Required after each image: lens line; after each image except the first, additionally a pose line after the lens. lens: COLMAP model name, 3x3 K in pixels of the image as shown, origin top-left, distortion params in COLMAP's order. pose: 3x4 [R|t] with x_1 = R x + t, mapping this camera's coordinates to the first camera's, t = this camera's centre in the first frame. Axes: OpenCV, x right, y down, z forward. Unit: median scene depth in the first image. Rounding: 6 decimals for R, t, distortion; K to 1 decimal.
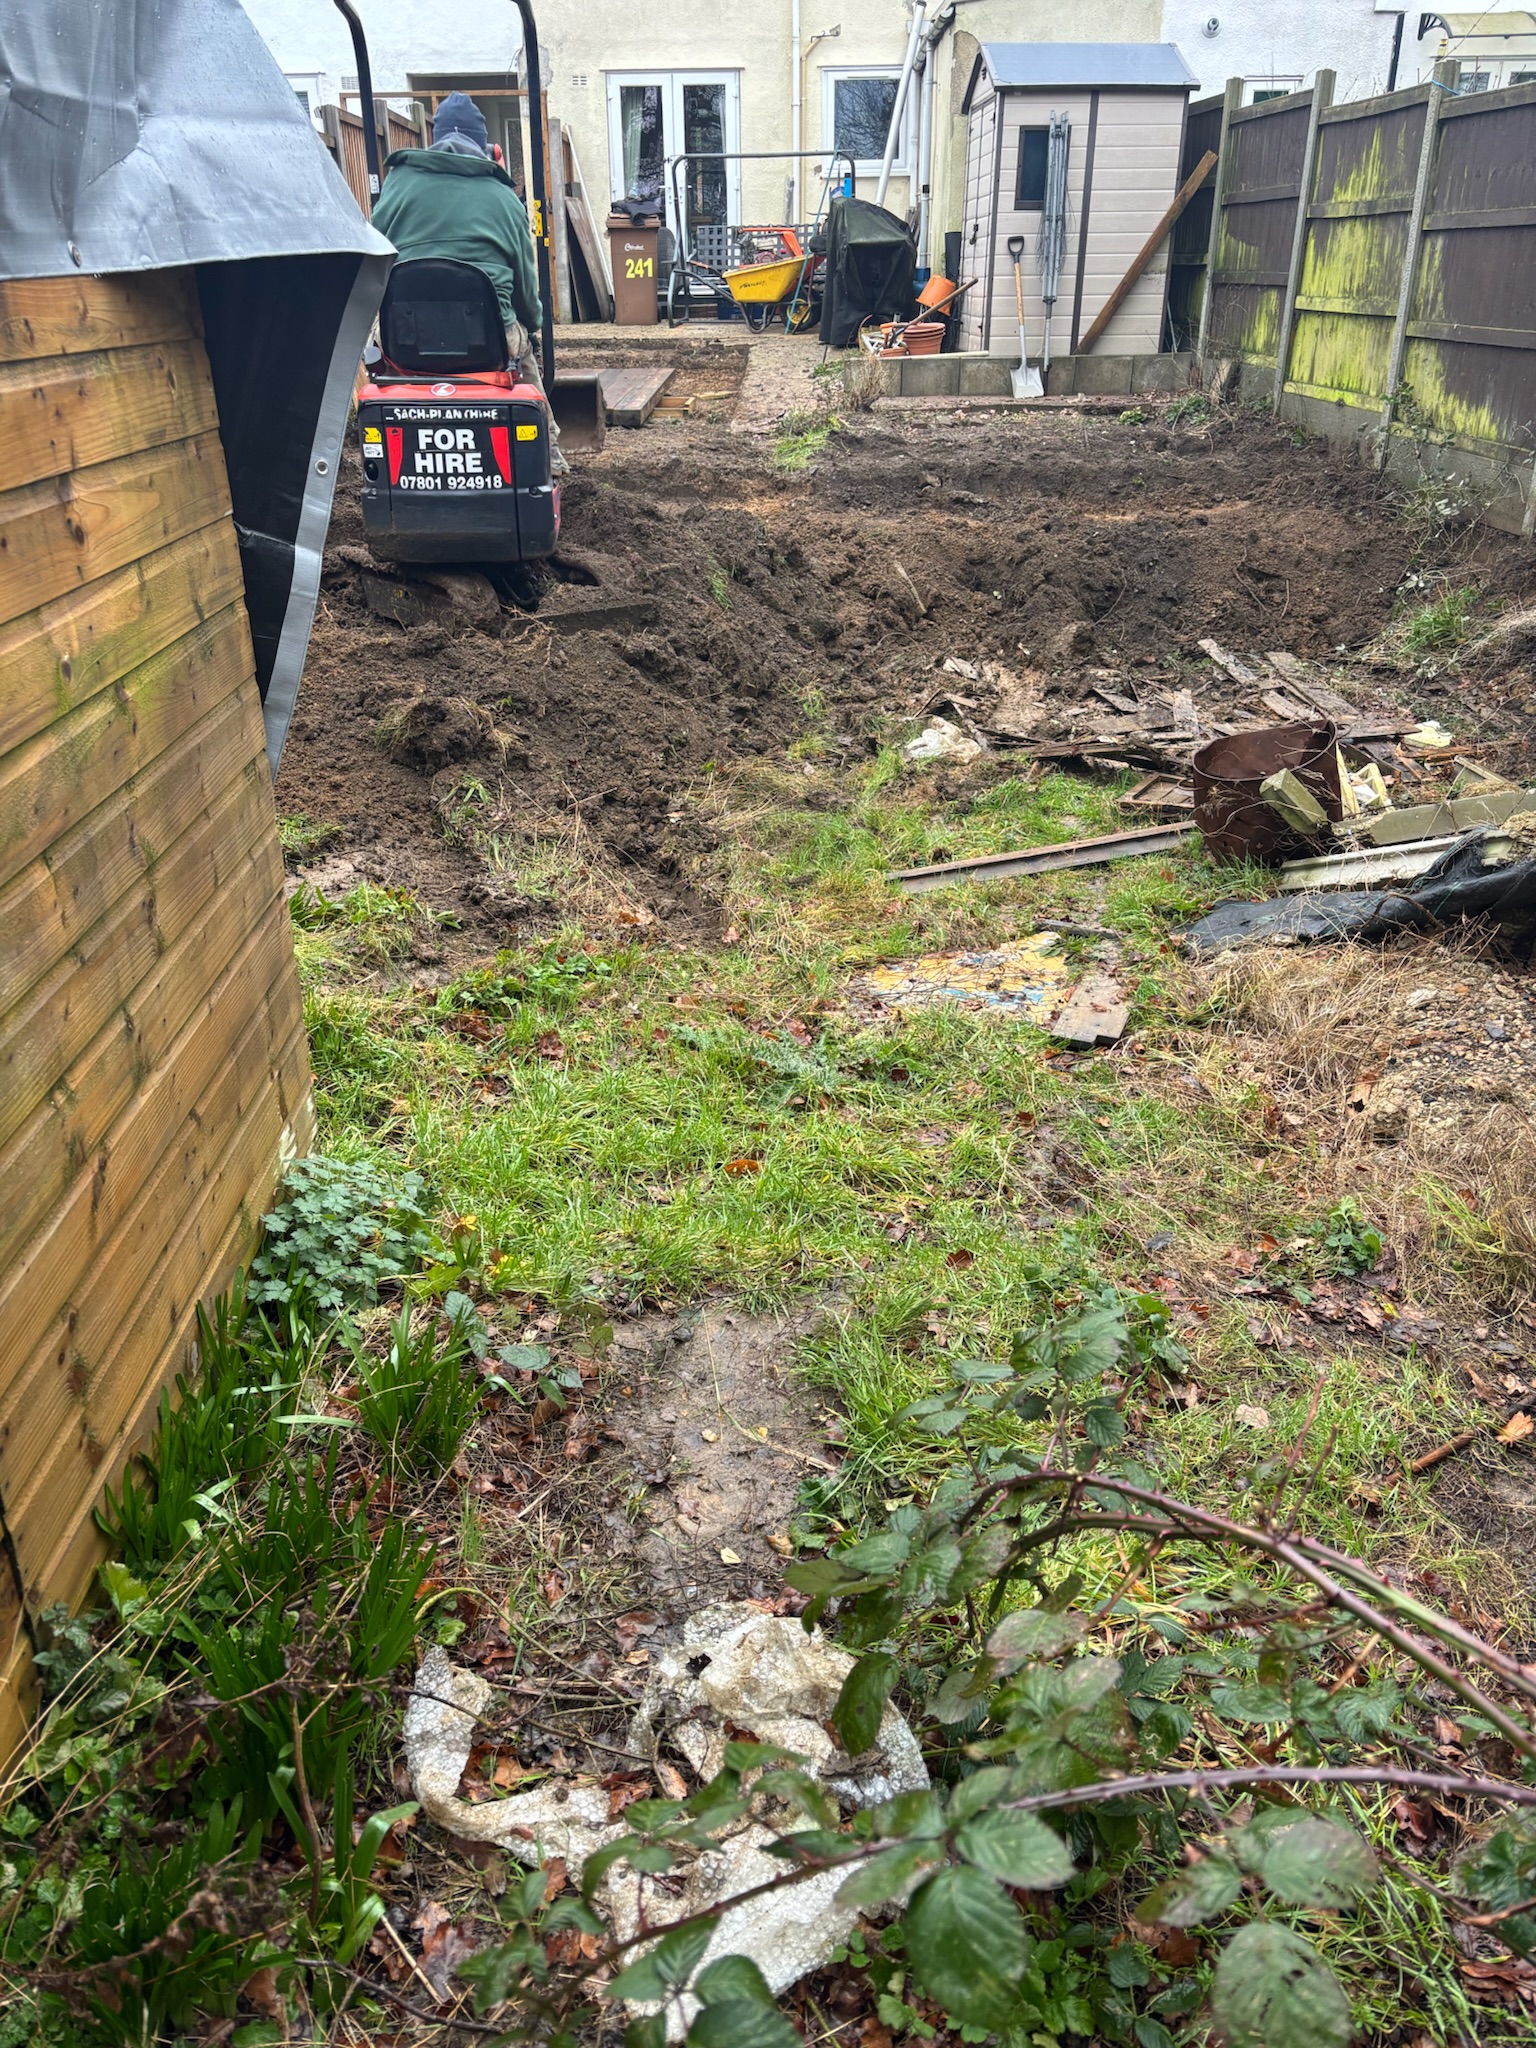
lens RADIAL K [[1537.3, 0, 773.1], [0, 1537.3, 1060.5], [0, 0, 1]] dist [0.048827, -0.048600]
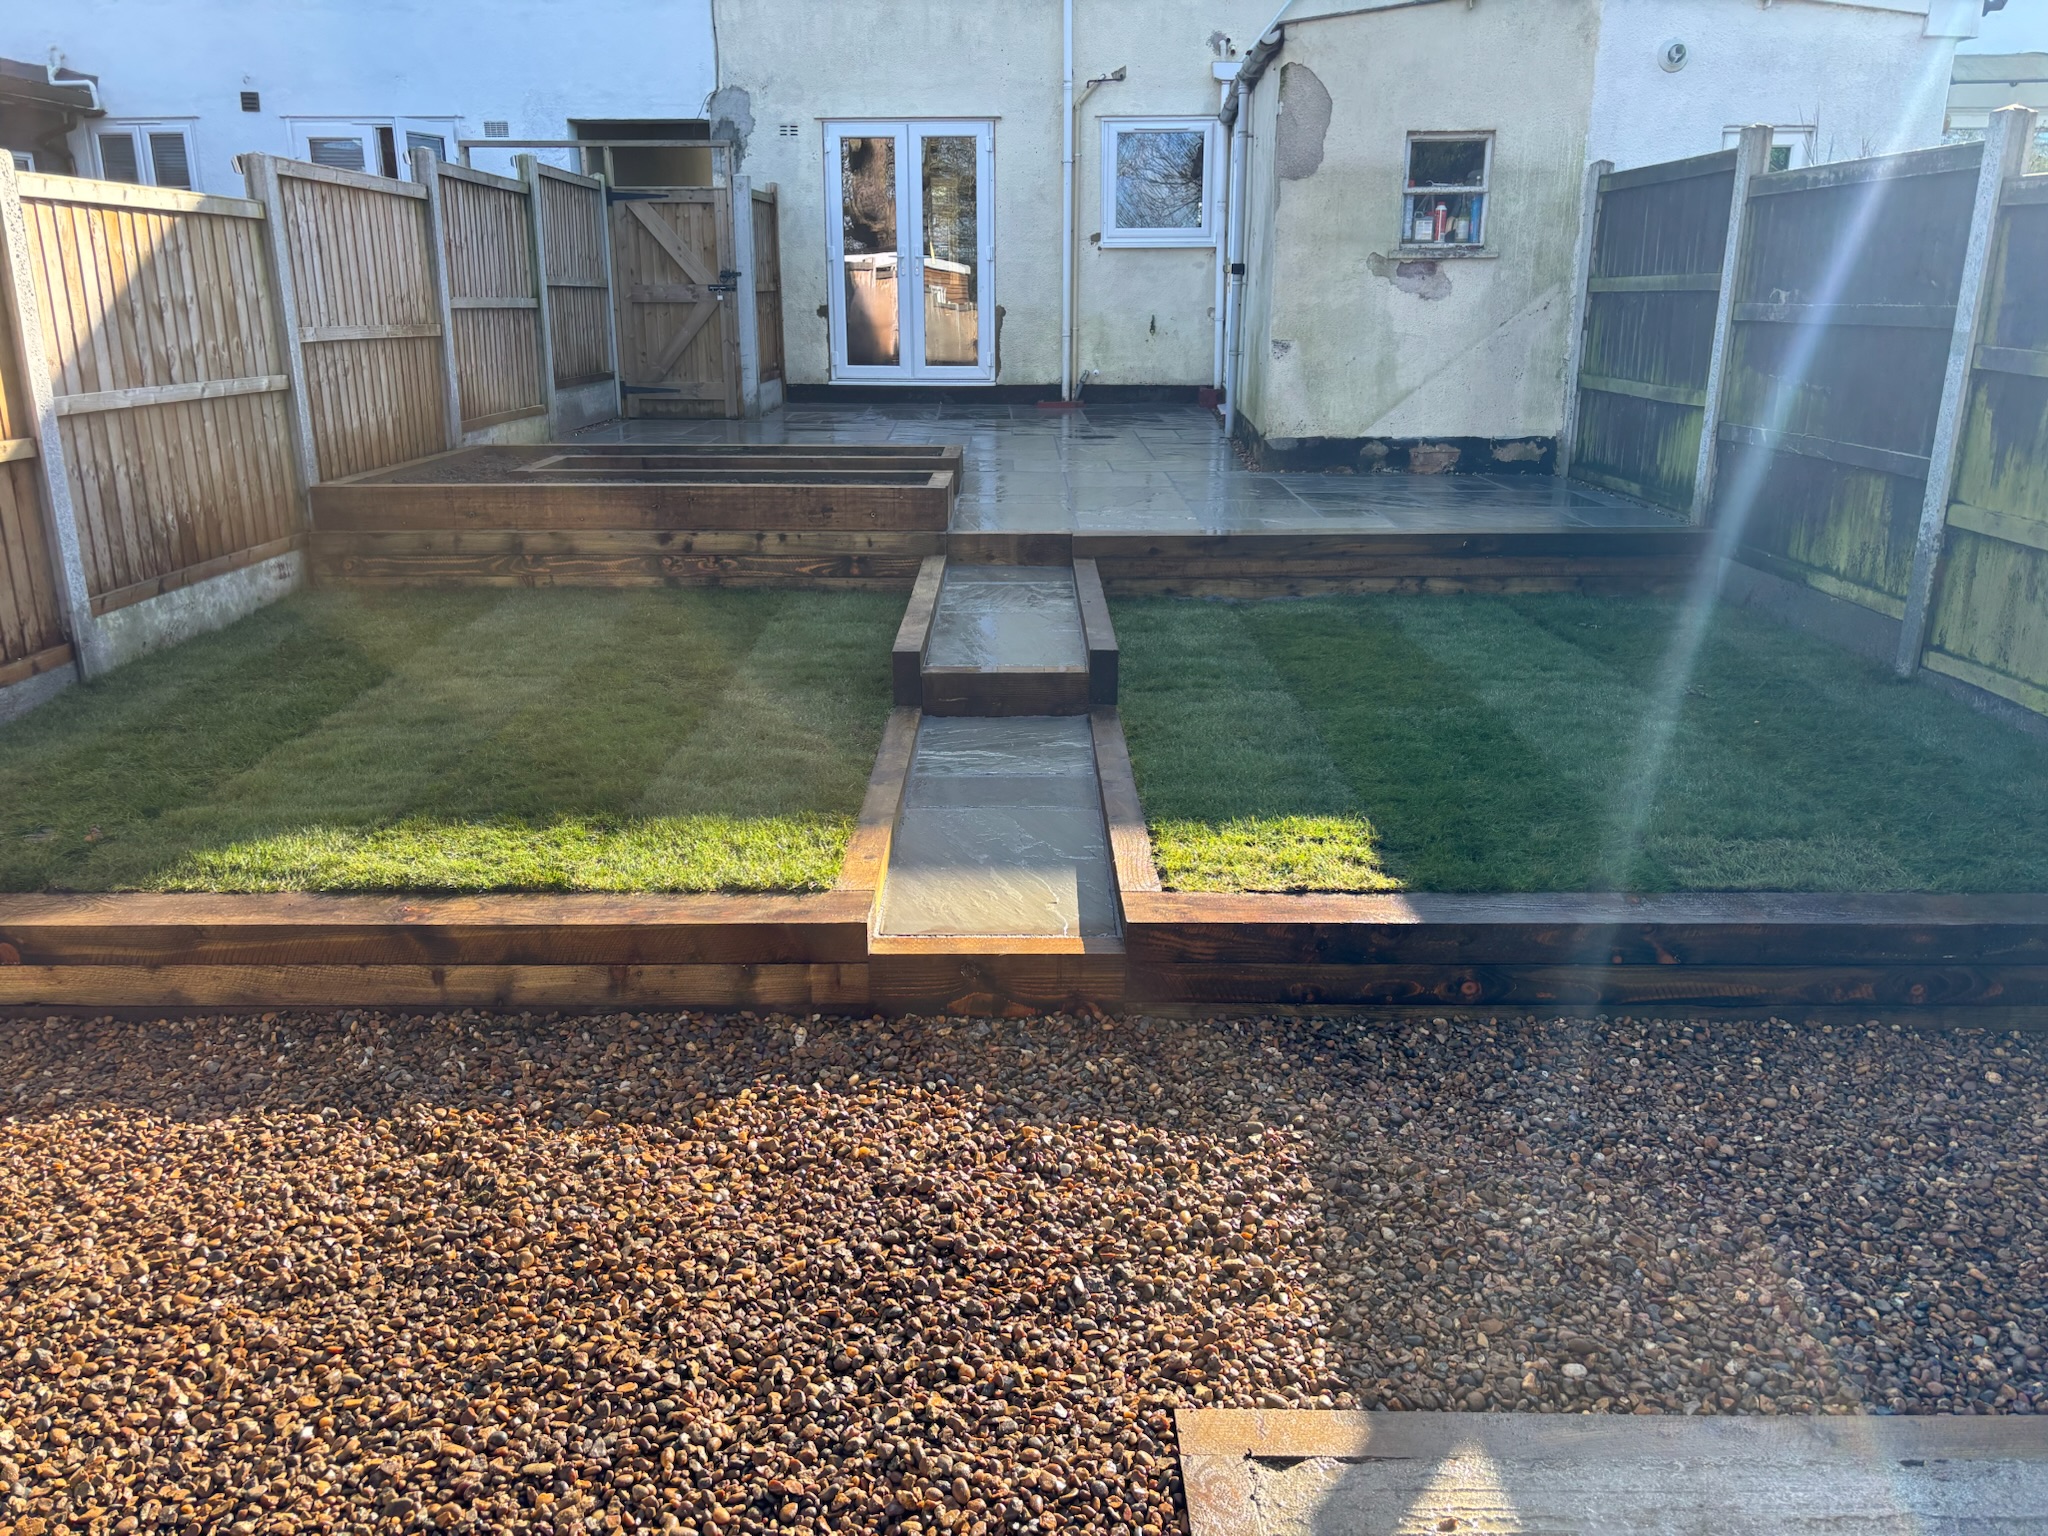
lens RADIAL K [[1537.3, 0, 1009.0], [0, 1537.3, 775.2], [0, 0, 1]] dist [0.048827, -0.048600]
pose [[0.998624, 0.027399, -0.044719, 0.033457], [-0.034706, 0.984521, -0.171795, -0.214912], [0.039320, 0.173110, 0.984117, 0.349671]]
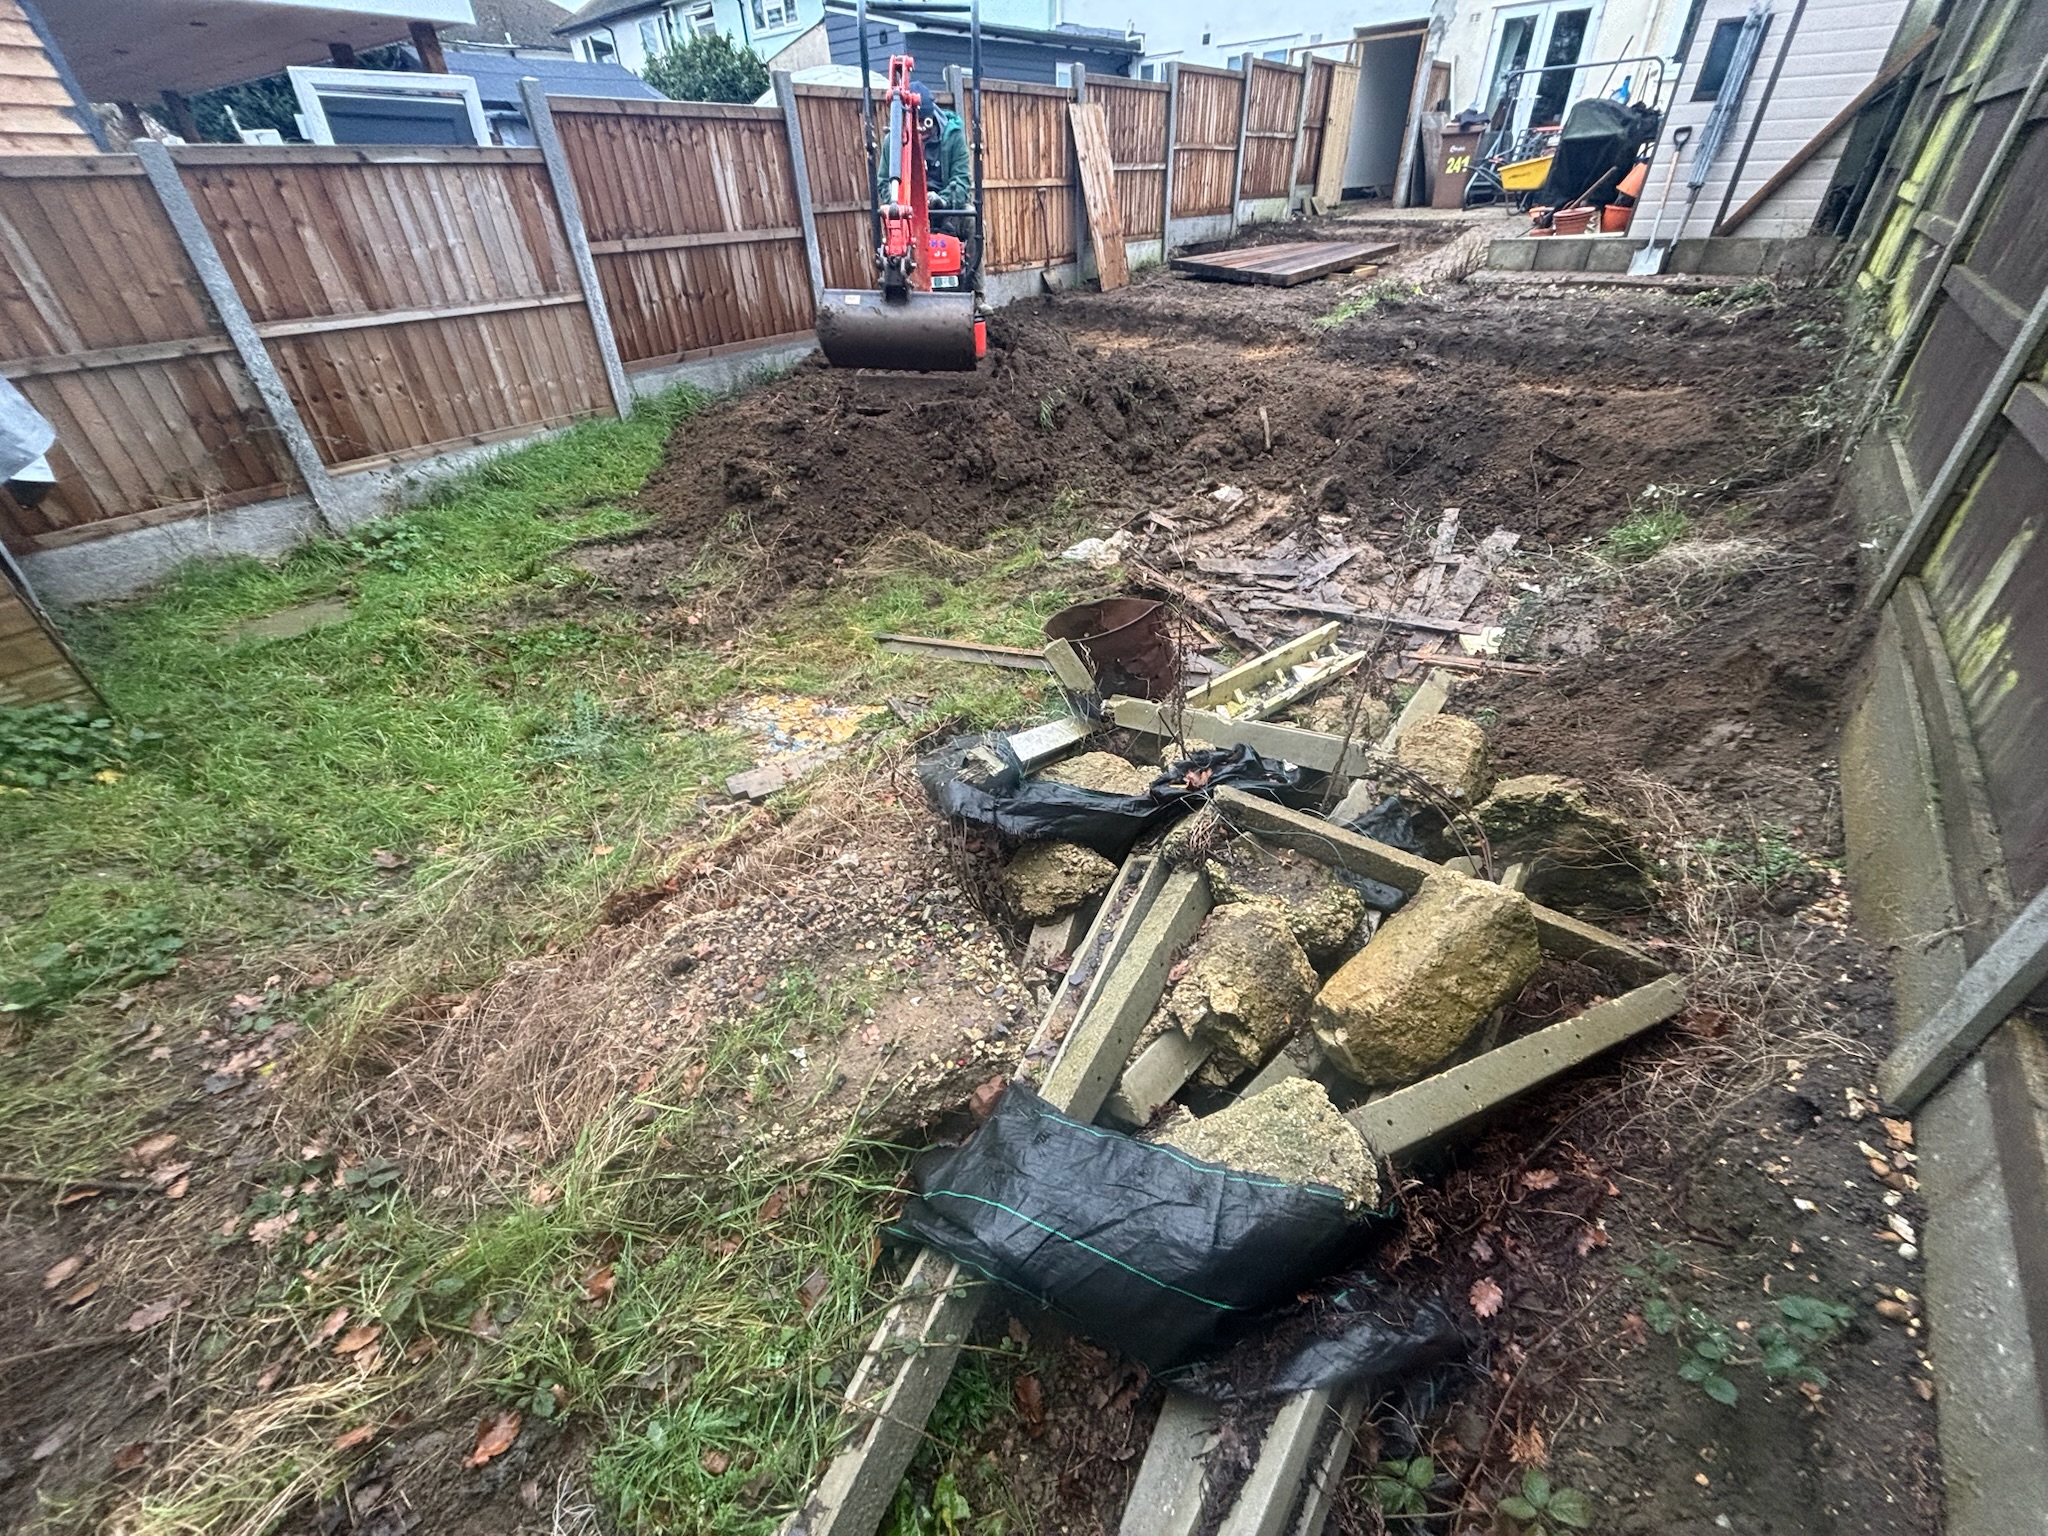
lens RADIAL K [[818.4, 0, 1021.7], [0, 818.4, 776.8], [0, 0, 1]] dist [0.000632, -0.001348]
pose [[0.770142, 0.359012, -0.527250, 0.224912], [-0.266952, 0.932111, 0.244758, -0.078518], [0.579326, -0.047748, 0.813696, 0.159388]]
